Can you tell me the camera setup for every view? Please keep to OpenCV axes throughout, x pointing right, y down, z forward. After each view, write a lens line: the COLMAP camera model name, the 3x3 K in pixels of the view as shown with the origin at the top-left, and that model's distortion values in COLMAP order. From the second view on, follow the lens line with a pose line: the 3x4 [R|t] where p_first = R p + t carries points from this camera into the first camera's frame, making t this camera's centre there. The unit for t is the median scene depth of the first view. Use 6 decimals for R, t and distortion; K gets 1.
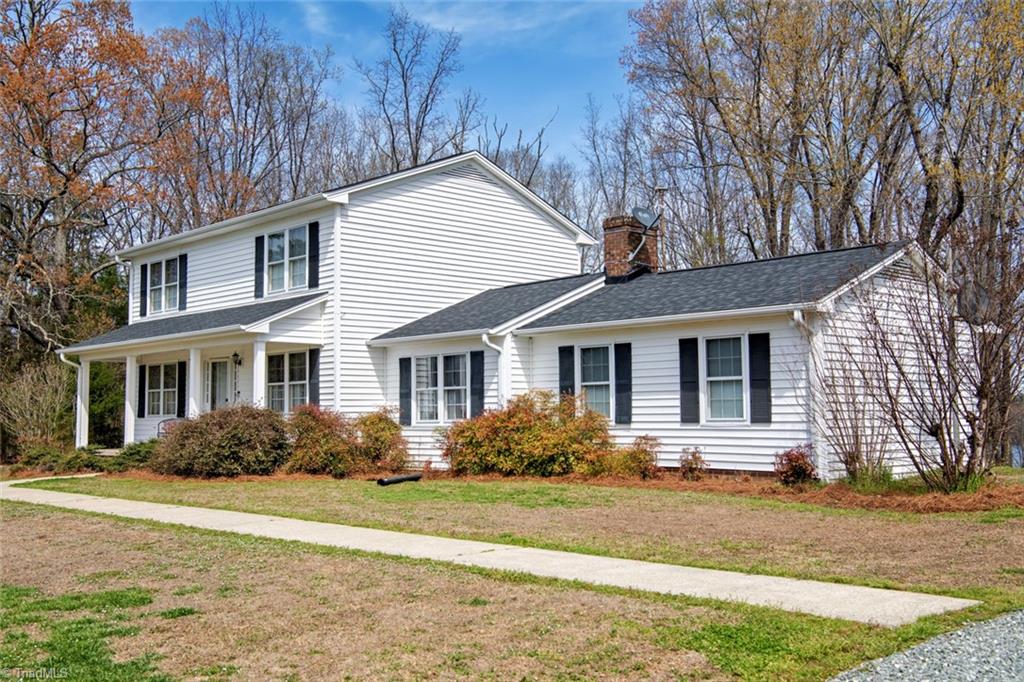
lens RADIAL K [[1025.7, 0, 512.0], [0, 1025.7, 341.0], [0, 0, 1]] dist [-0.006210, -0.001162]
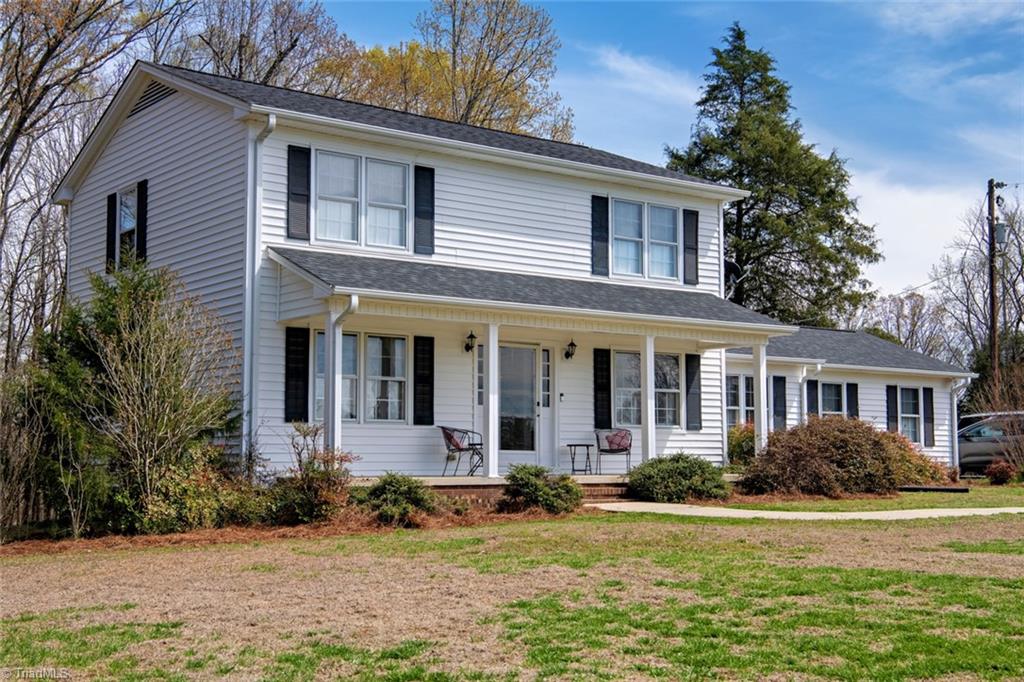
lens RADIAL K [[1307.9, 0, 512.0], [0, 1307.9, 341.0], [0, 0, 1]] dist [0.151102, 0.014586]
pose [[0.119170, 0.104916, 0.987315, -1.509151], [-0.065636, 0.993059, -0.097604, 0.132875], [-0.990702, -0.053172, 0.125229, 1.158181]]
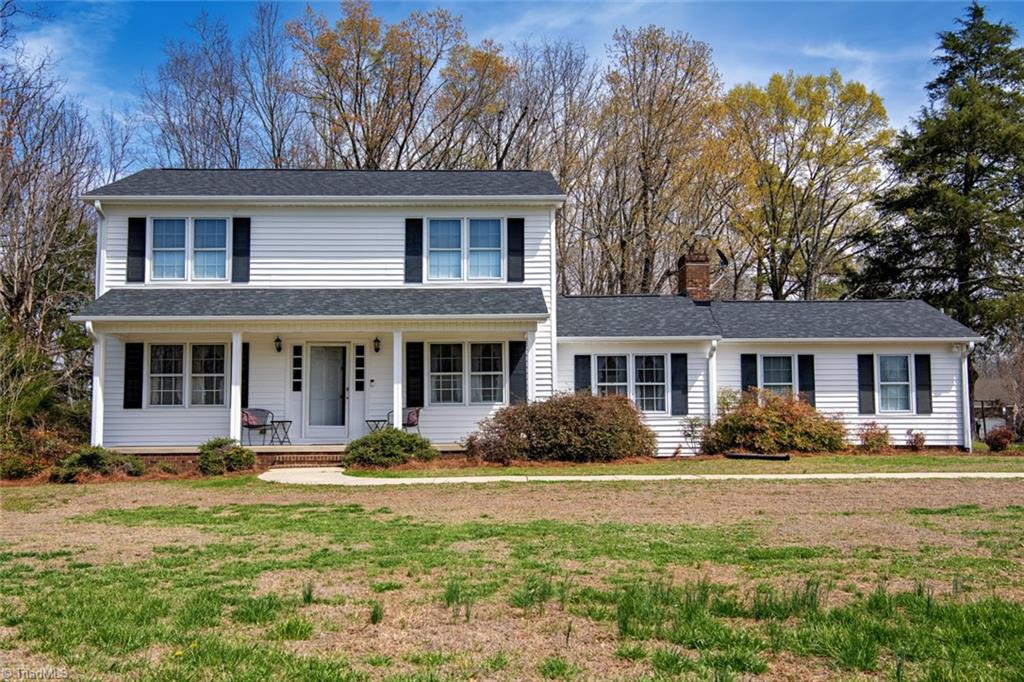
lens RADIAL K [[1040.9, 0, 512.0], [0, 1040.9, 341.0], [0, 0, 1]] dist [0.032042, 0.018634]
pose [[0.673137, 0.072259, 0.735979, -1.102323], [-0.050877, 0.997382, -0.051391, 0.070529], [-0.737766, -0.002851, 0.675051, 0.343670]]
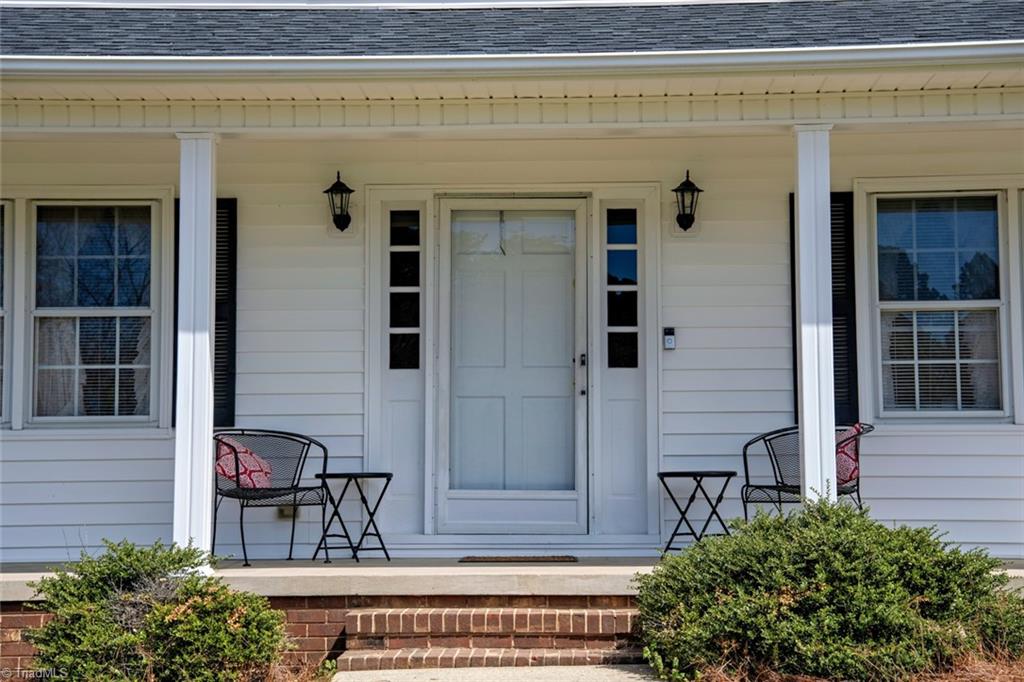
lens RADIAL K [[1697.0, 0, 512.0], [0, 1697.0, 341.0], [0, 0, 1]] dist [0.282024, -0.011663]
pose [[0.719893, 0.068355, 0.690711, -0.747852], [-0.050425, 0.997660, -0.046177, 0.093717], [-0.692251, -0.001587, 0.721655, 0.900278]]
